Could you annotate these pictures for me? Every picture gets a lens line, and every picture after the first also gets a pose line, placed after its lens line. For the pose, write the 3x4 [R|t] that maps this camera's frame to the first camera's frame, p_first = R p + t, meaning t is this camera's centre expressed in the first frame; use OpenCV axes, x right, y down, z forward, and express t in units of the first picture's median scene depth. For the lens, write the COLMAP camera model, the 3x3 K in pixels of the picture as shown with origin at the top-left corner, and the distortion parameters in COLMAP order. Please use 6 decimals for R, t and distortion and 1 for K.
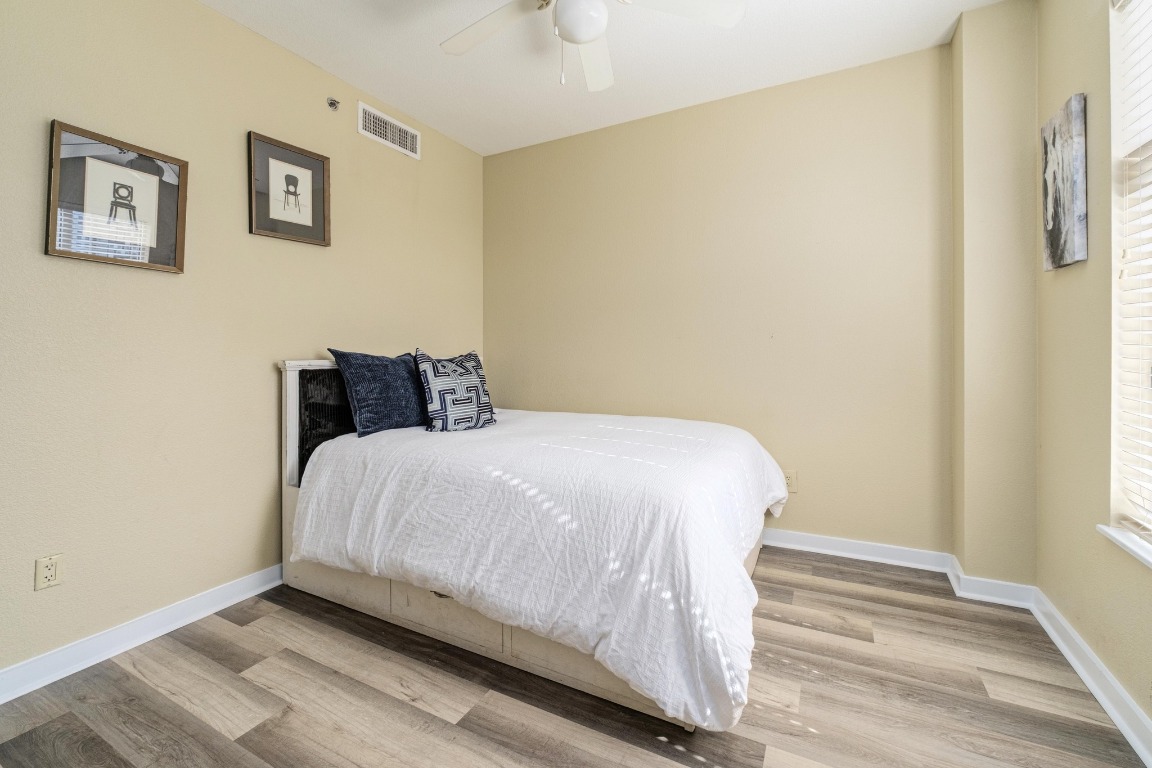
lens RADIAL K [[483.5, 0, 574.6], [0, 483.5, 358.9], [0, 0, 1]] dist [-0.017530, 0.005488]
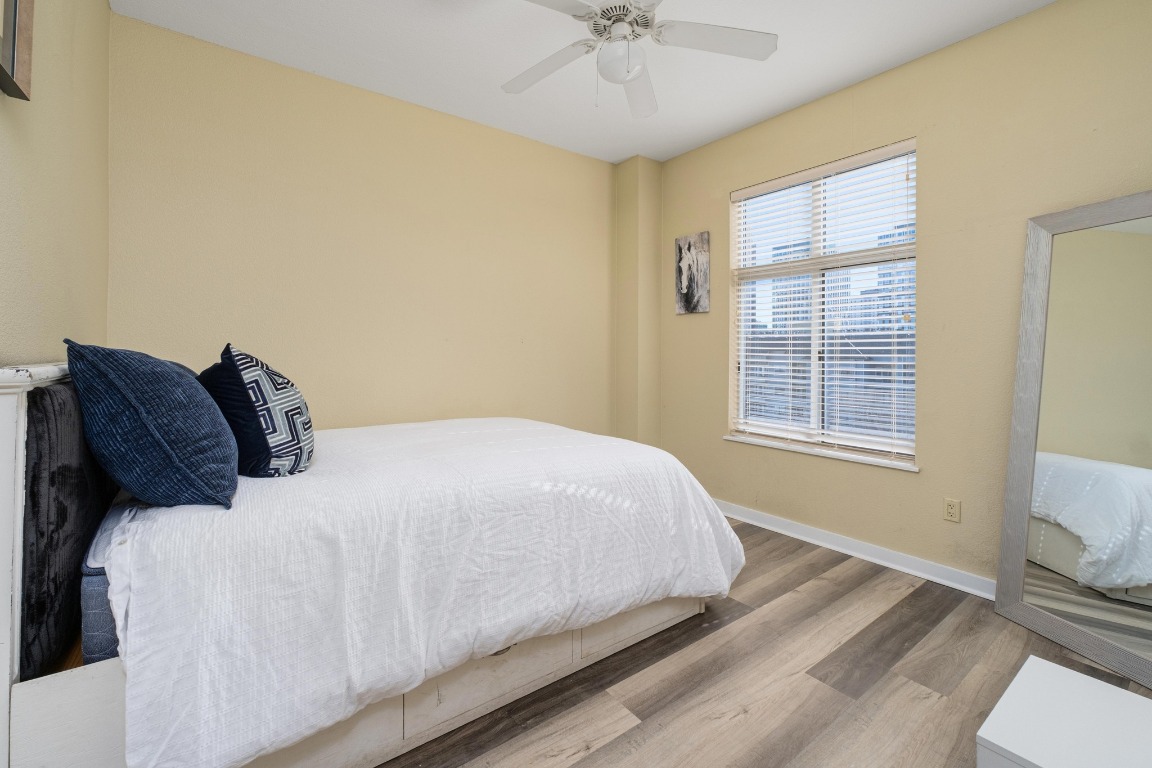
lens RADIAL K [[483.5, 0, 569.2], [0, 483.5, 359.6], [0, 0, 1]] dist [-0.017530, 0.005488]
pose [[0.446570, -0.001541, 0.894747, -0.983393], [0.004492, 0.999990, -0.000519, -0.000755], [-0.894737, 0.004251, 0.446572, 0.549102]]
